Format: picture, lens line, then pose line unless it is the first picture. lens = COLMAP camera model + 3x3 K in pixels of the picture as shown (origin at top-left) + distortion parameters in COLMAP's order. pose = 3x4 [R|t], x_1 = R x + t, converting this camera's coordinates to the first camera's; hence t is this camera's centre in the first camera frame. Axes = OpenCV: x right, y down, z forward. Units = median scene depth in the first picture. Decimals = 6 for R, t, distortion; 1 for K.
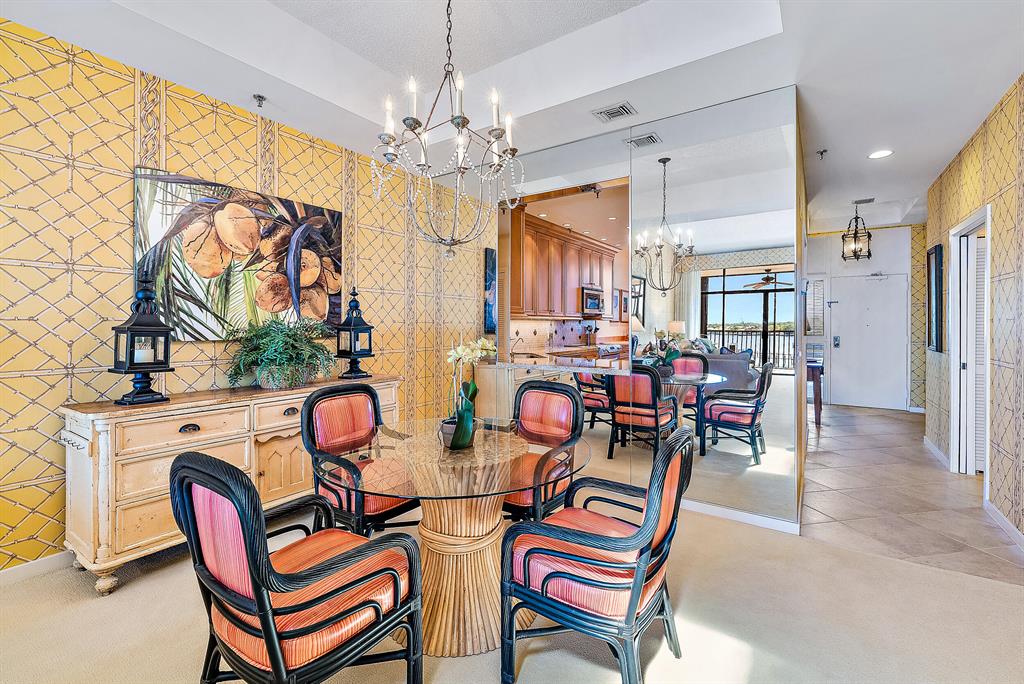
lens RADIAL K [[431.3, 0, 512.9], [0, 431.3, 323.2], [0, 0, 1]] dist [0.000022, 0.000021]
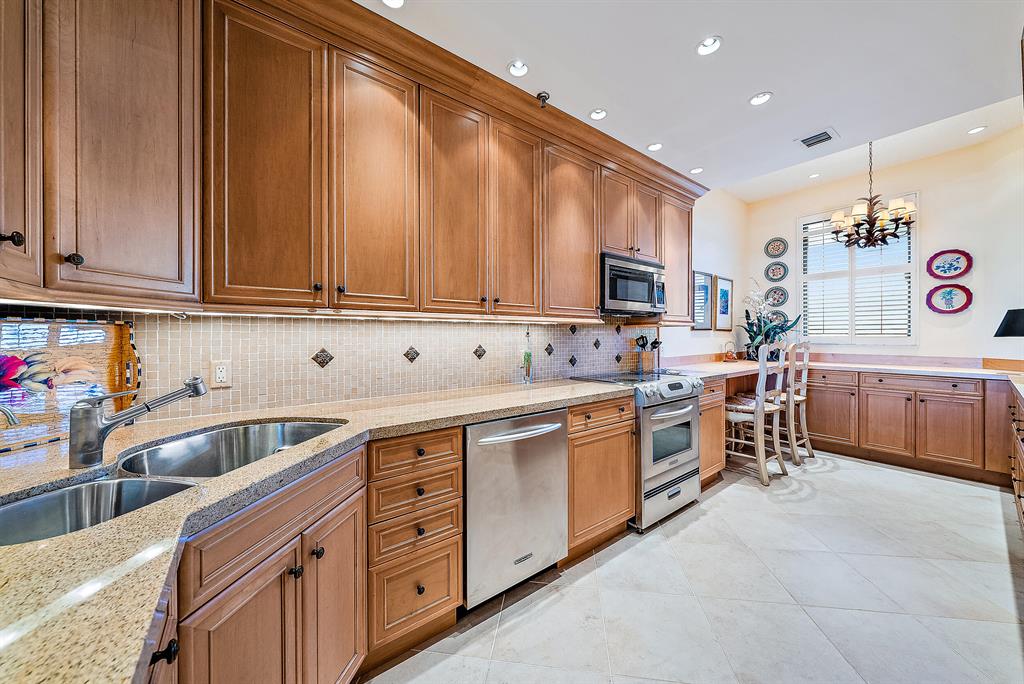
lens RADIAL K [[350.4, 0, 510.7], [0, 350.4, 338.1], [0, 0, 1]] dist [-0.009231, -0.000056]
pose [[0.948133, -0.004382, -0.317845, 0.371715], [0.006702, 0.999958, 0.006207, 0.008935], [0.317805, -0.008015, 0.948122, 1.222980]]
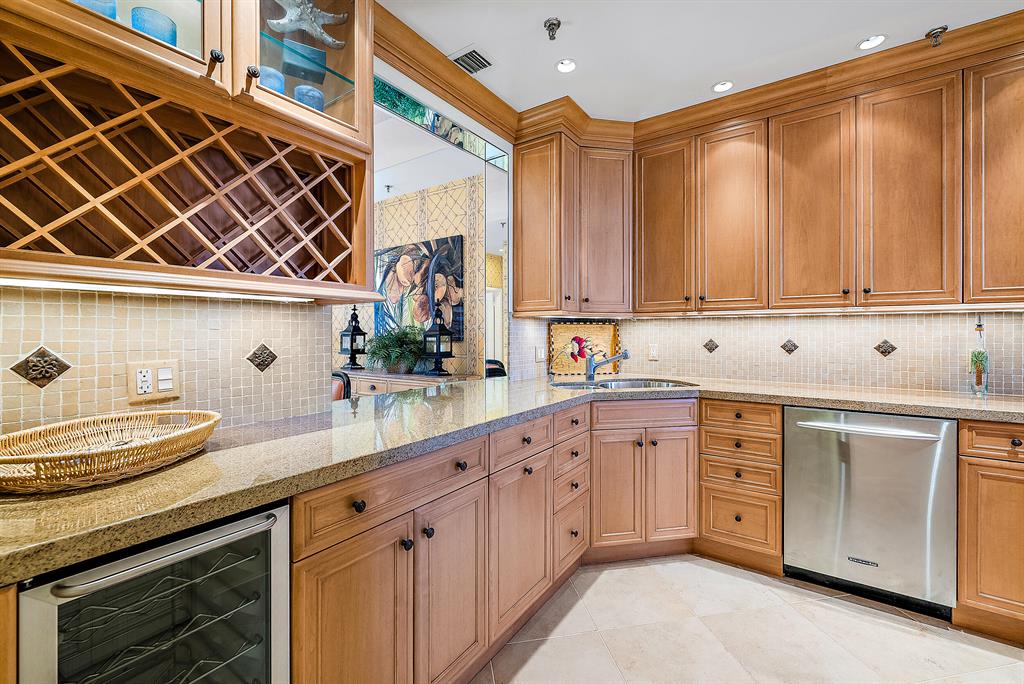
lens RADIAL K [[427.4, 0, 516.2], [0, 427.4, 332.5], [0, 0, 1]] dist [-0.002136, -0.000159]
pose [[0.003127, -0.004834, -0.999983, 0.817427], [0.002779, 0.999984, -0.004825, 0.015546], [0.999991, -0.002764, 0.003141, 1.224754]]
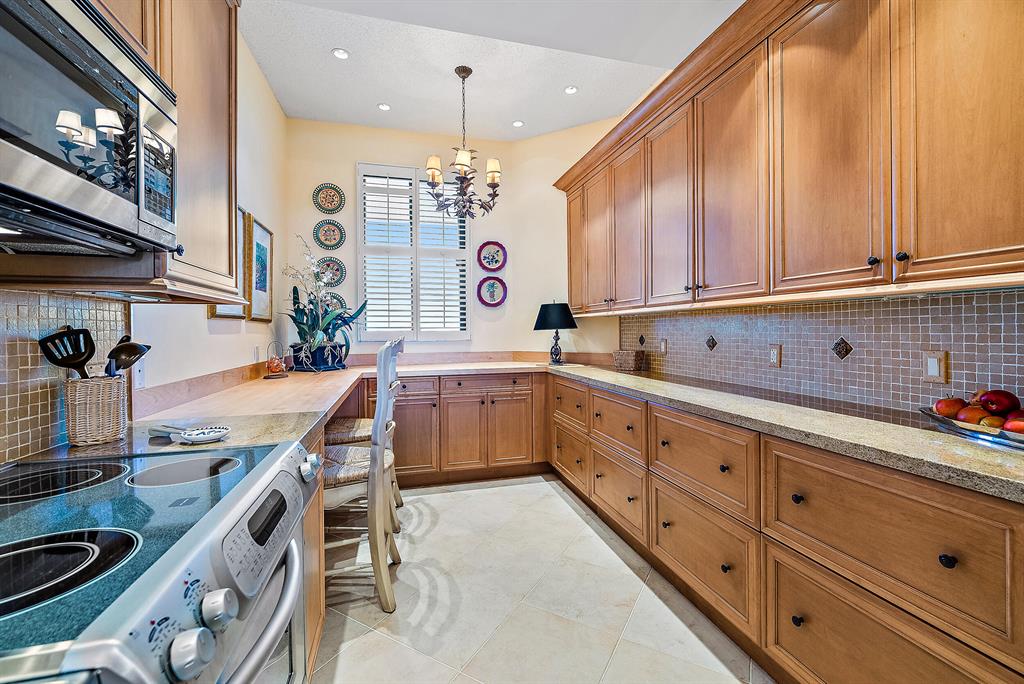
lens RADIAL K [[427.4, 0, 516.2], [0, 427.4, 332.5], [0, 0, 1]] dist [-0.002136, -0.000159]
pose [[0.637895, -0.012274, 0.770025, 0.373609], [0.009176, 0.999923, 0.008337, 0.015605], [-0.770068, 0.001747, 0.637959, 1.777933]]
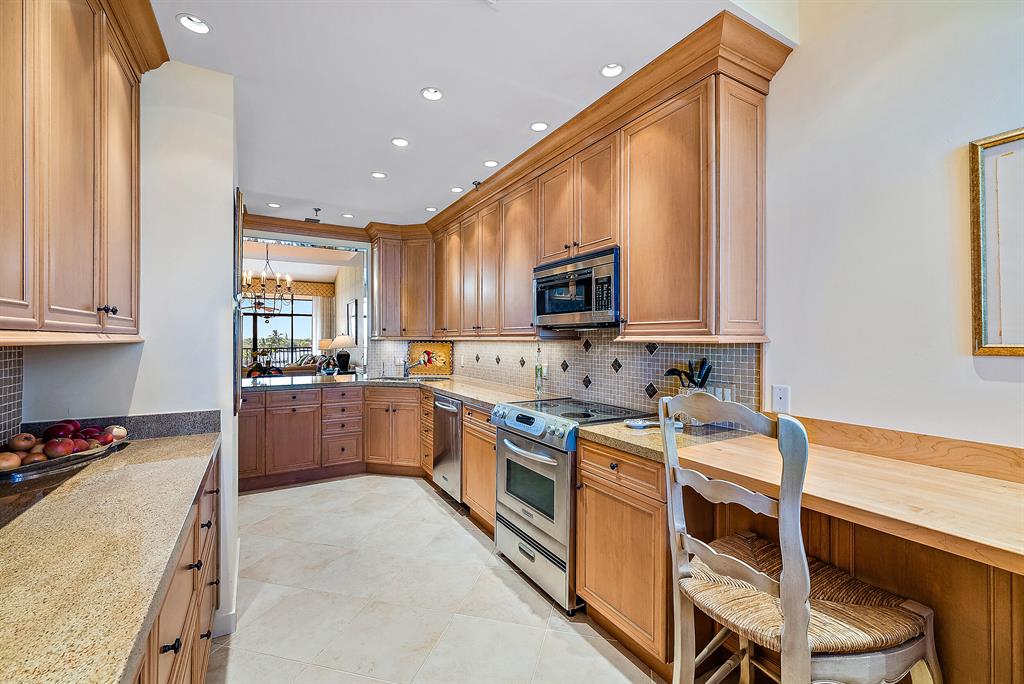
lens RADIAL K [[445.0, 0, 518.9], [0, 445.0, 337.7], [0, 0, 1]] dist [-0.000516, -0.000097]
pose [[-0.427162, -0.007223, -0.904146, 1.163751], [-0.002880, 0.999974, -0.006628, -0.016720], [0.904171, -0.000227, -0.427171, 2.351463]]
